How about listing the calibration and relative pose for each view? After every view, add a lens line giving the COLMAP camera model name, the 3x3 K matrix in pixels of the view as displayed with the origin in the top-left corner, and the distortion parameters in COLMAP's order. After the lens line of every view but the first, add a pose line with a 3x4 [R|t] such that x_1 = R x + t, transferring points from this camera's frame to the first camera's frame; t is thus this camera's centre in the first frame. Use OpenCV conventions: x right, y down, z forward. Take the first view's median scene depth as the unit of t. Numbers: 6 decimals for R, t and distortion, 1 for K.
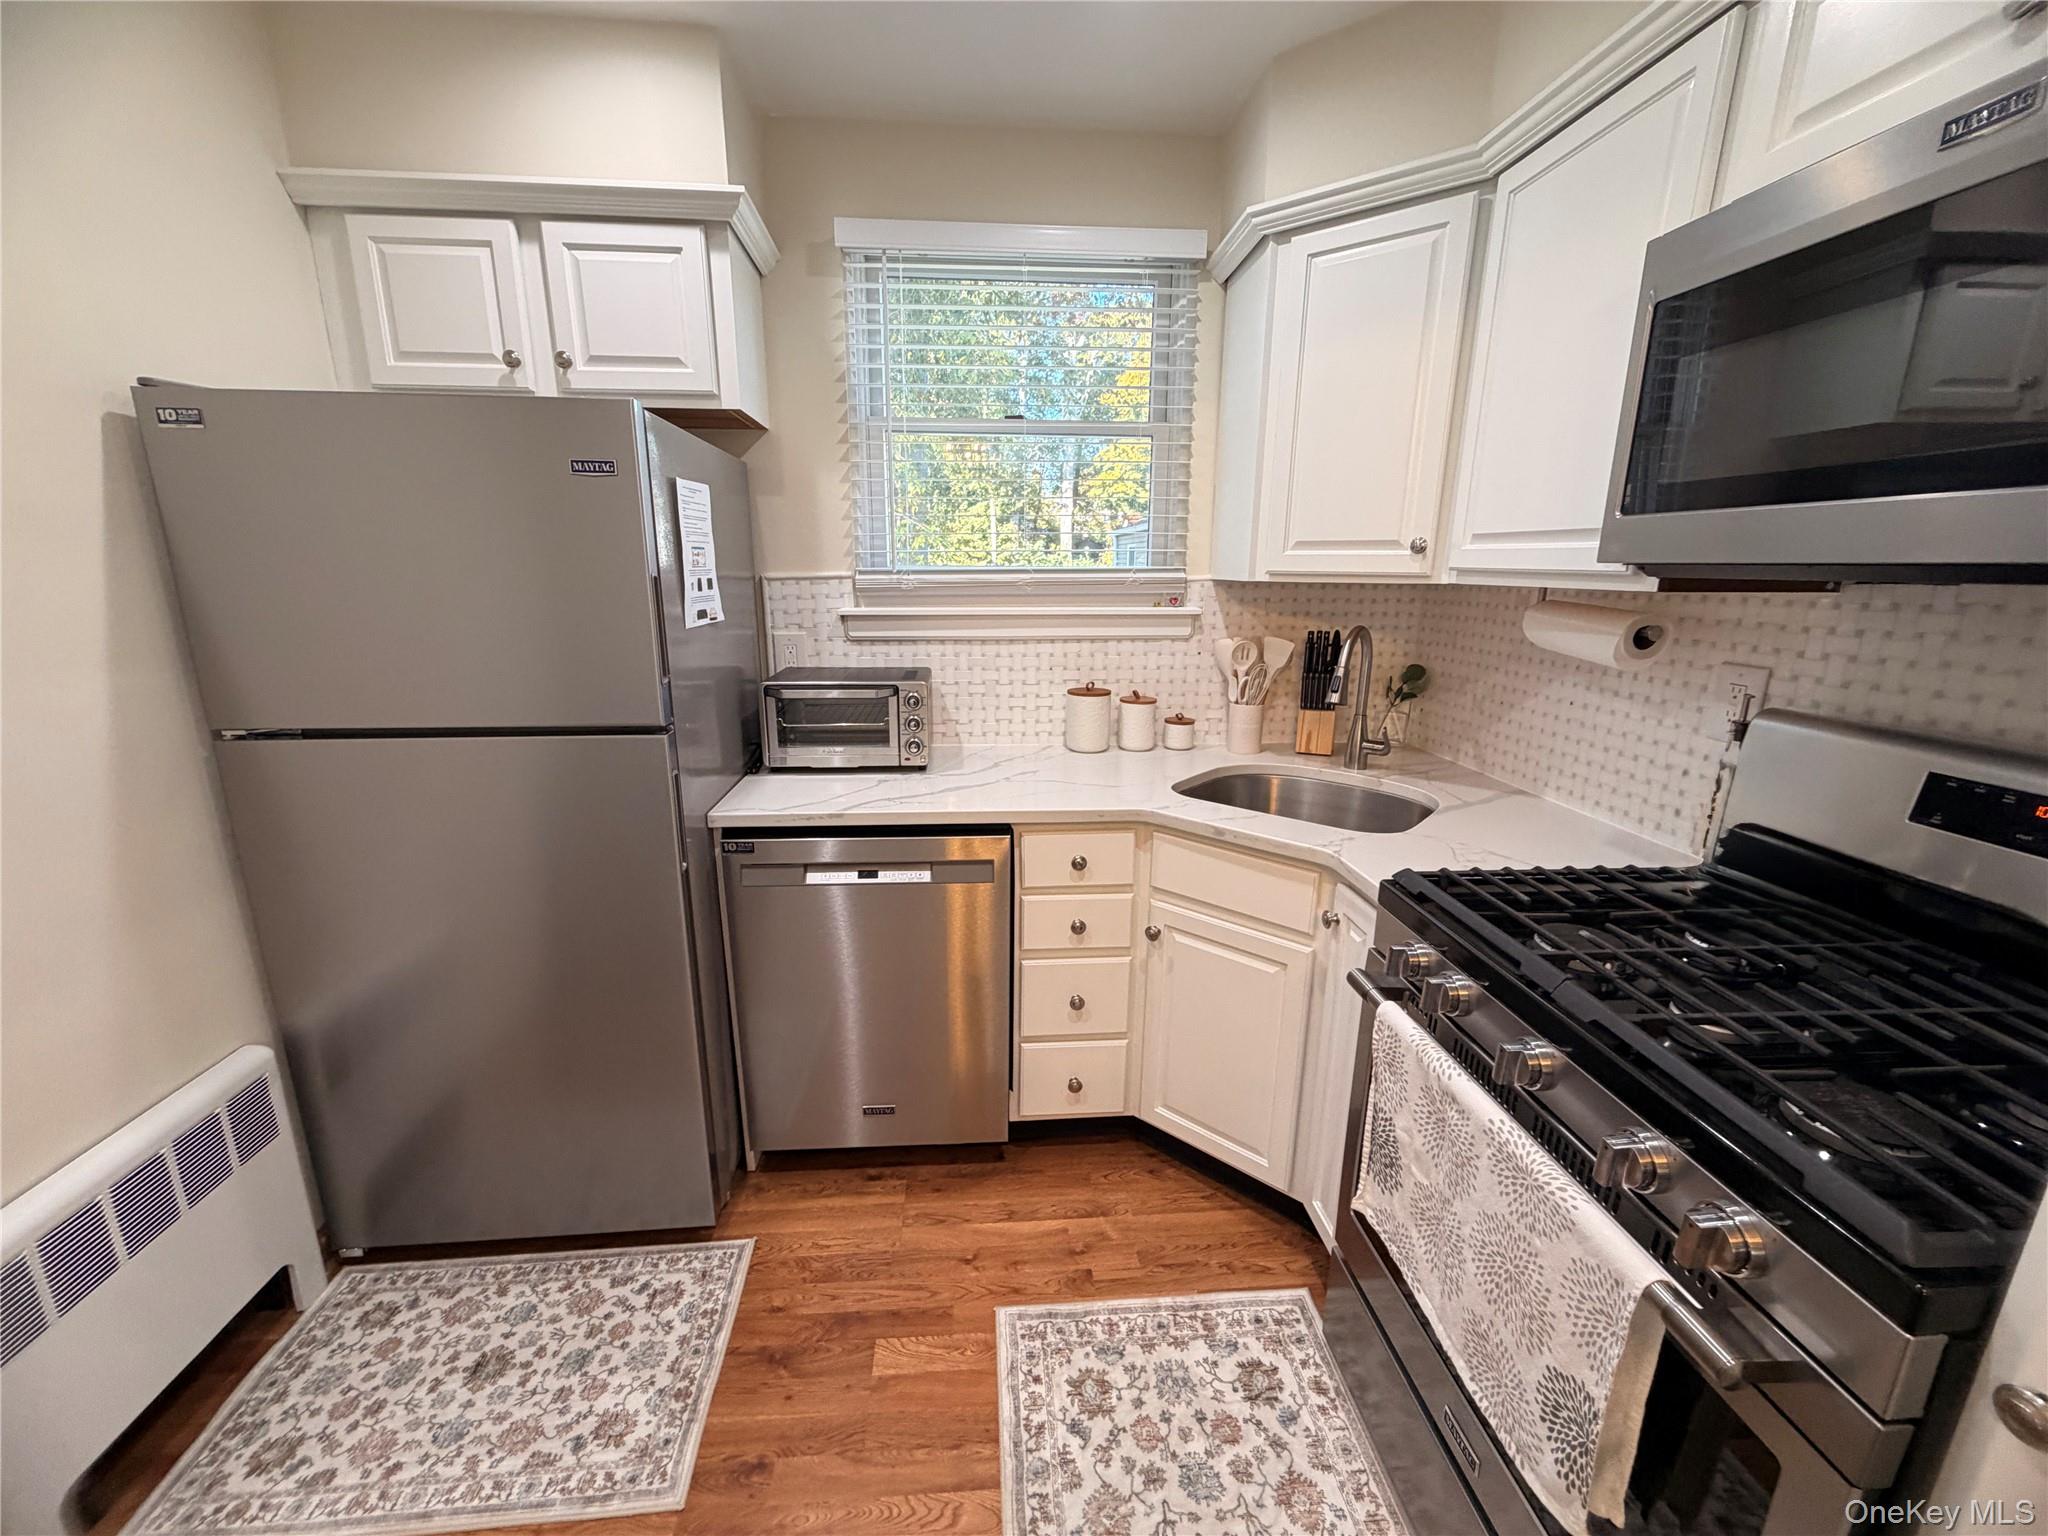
lens RADIAL K [[816.5, 0, 1014.0], [0, 816.5, 769.8], [0, 0, 1]] dist [-0.003124, -0.000299]
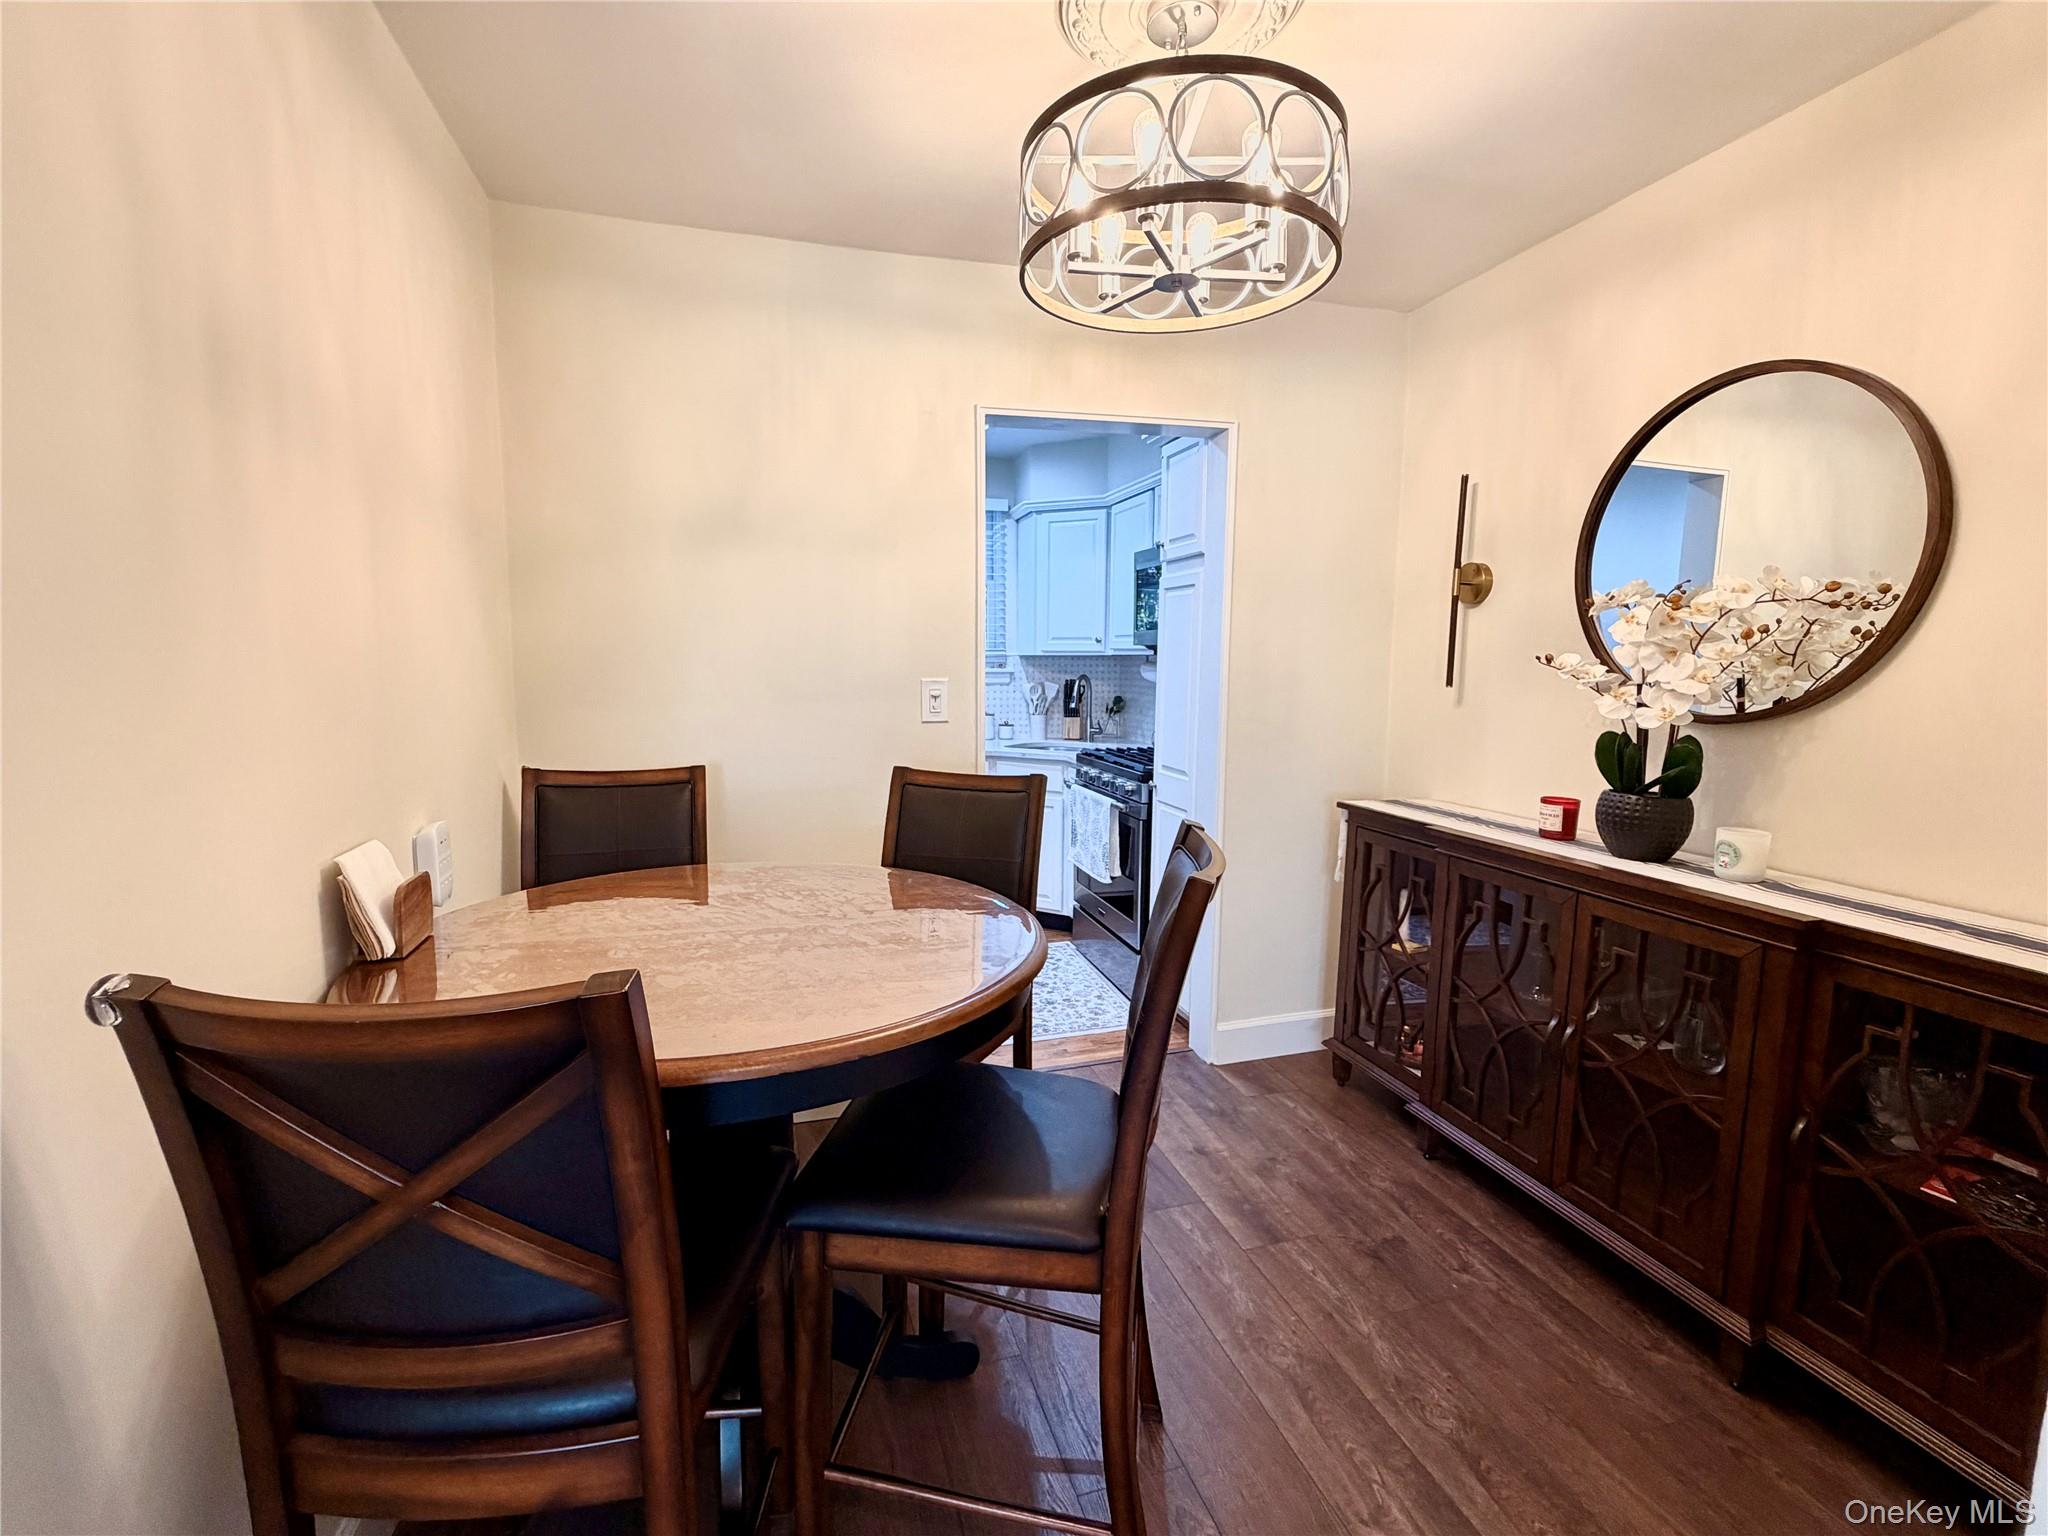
lens RADIAL K [[898.5, 0, 1025.3], [0, 898.5, 778.8], [0, 0, 1]] dist [0.000924, -0.000116]
pose [[0.977161, -0.025805, 0.210926, -0.221041], [0.048055, 0.993720, -0.101053, 0.300468], [-0.206994, 0.108881, 0.972265, -1.144546]]
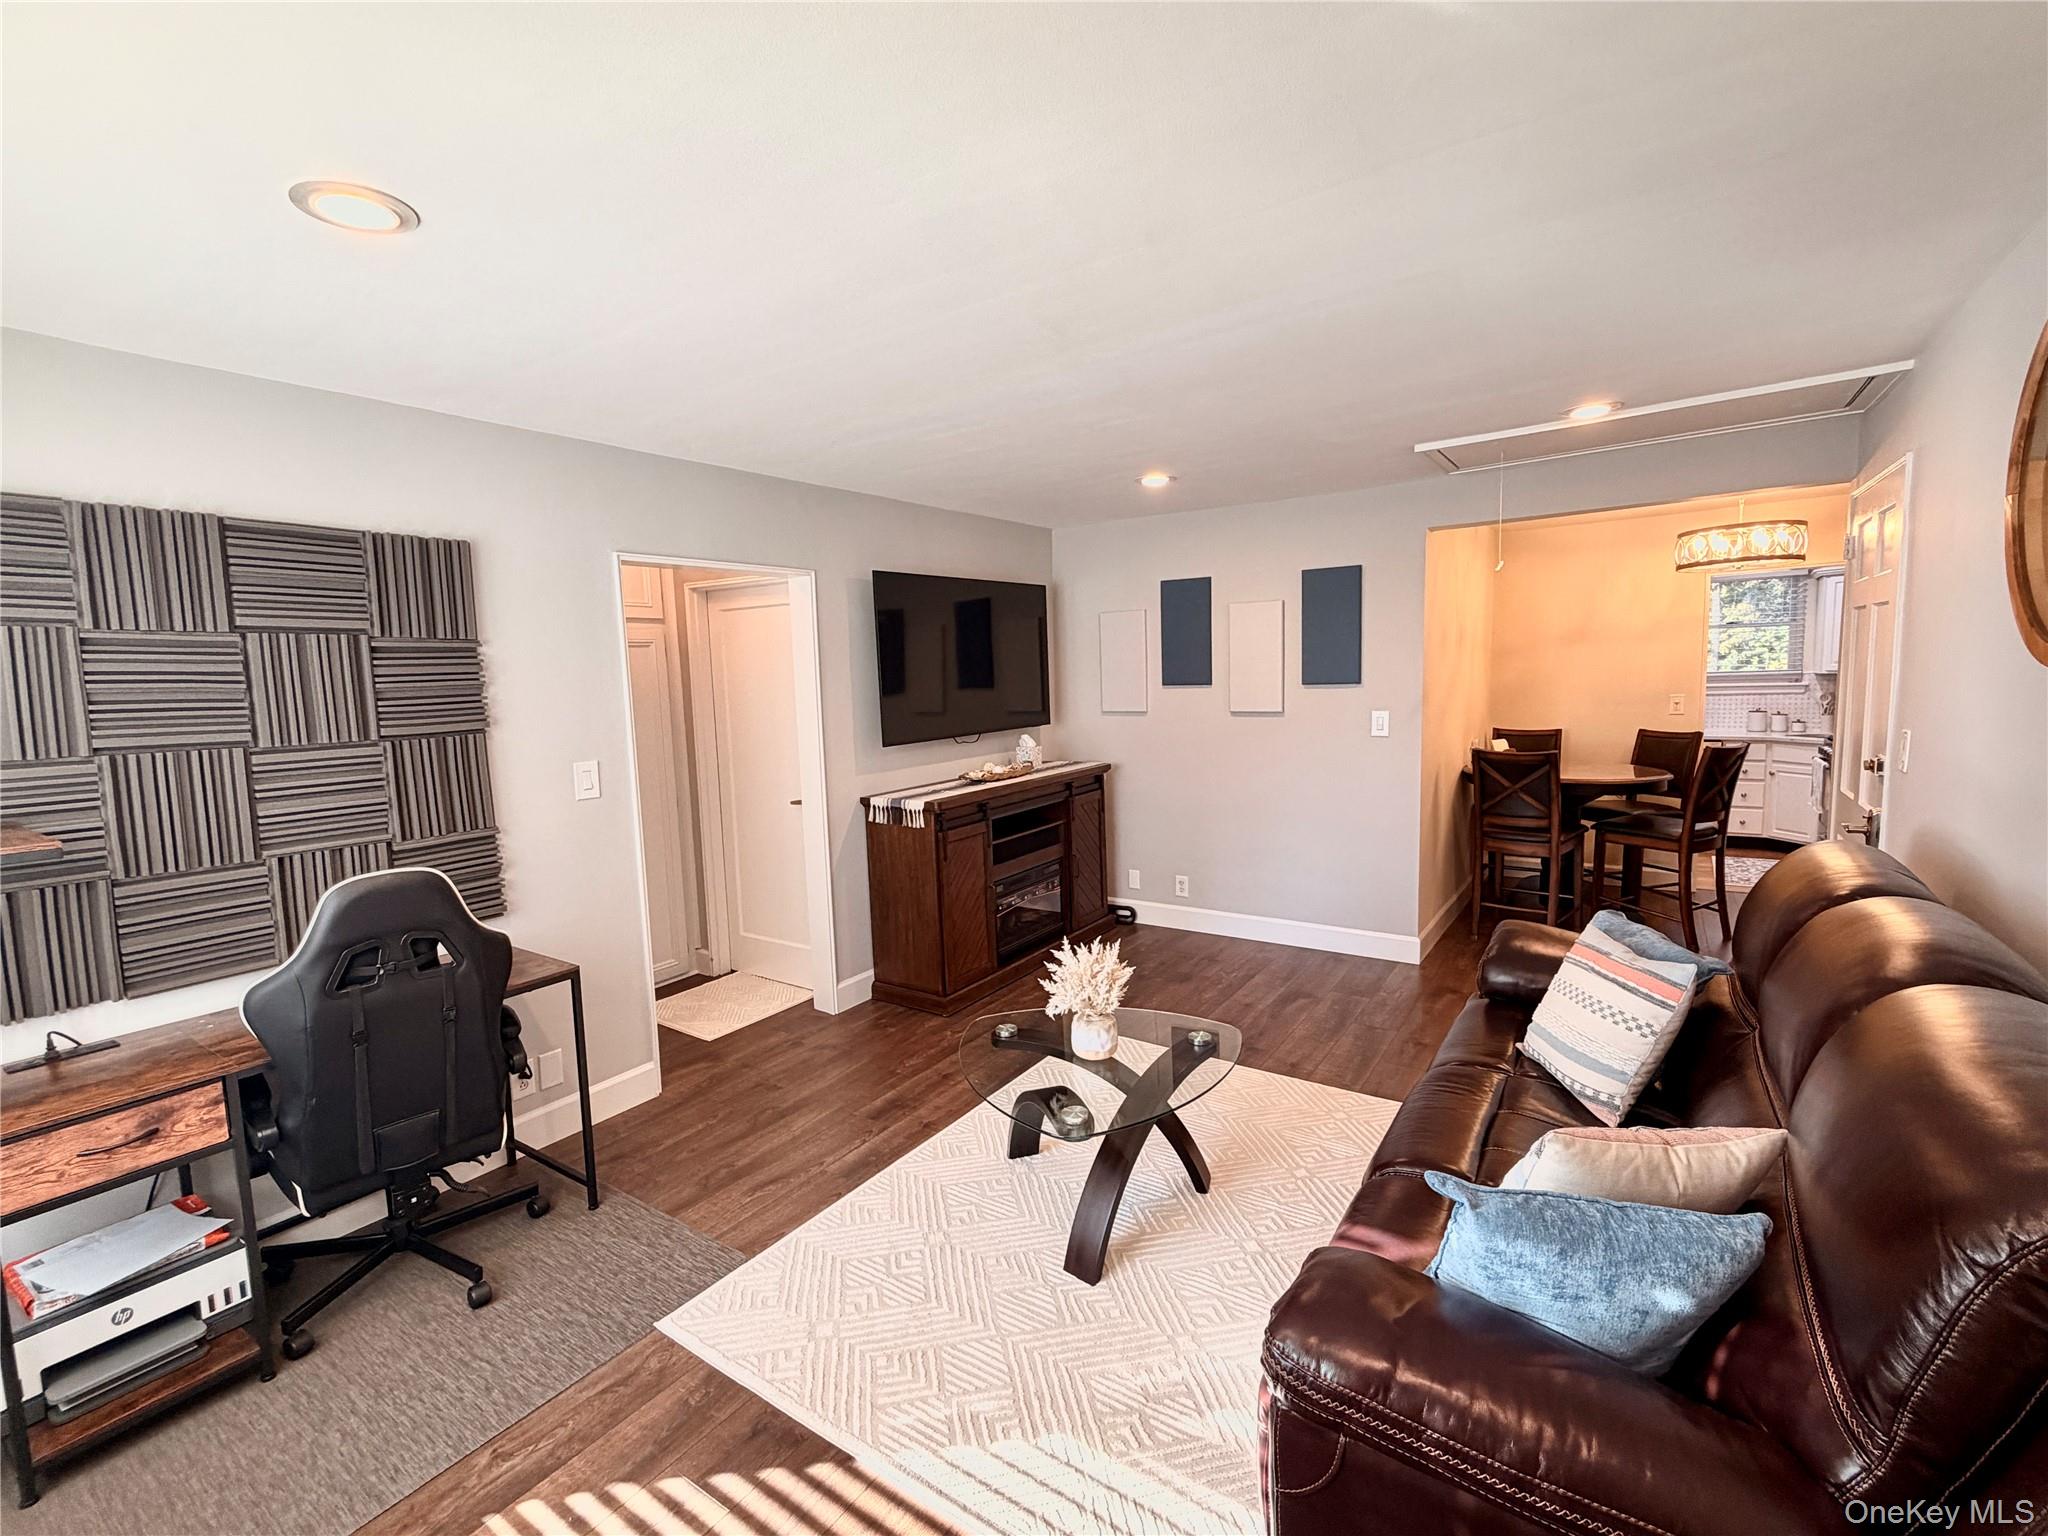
lens RADIAL K [[898.5, 0, 1032.4], [0, 898.5, 770.4], [0, 0, 1]] dist [0.000924, -0.000116]
pose [[0.781872, 0.036832, -0.622350, 0.075935], [-0.112230, 0.990261, -0.082392, 0.728112], [0.613254, 0.134266, 0.778391, -3.333668]]
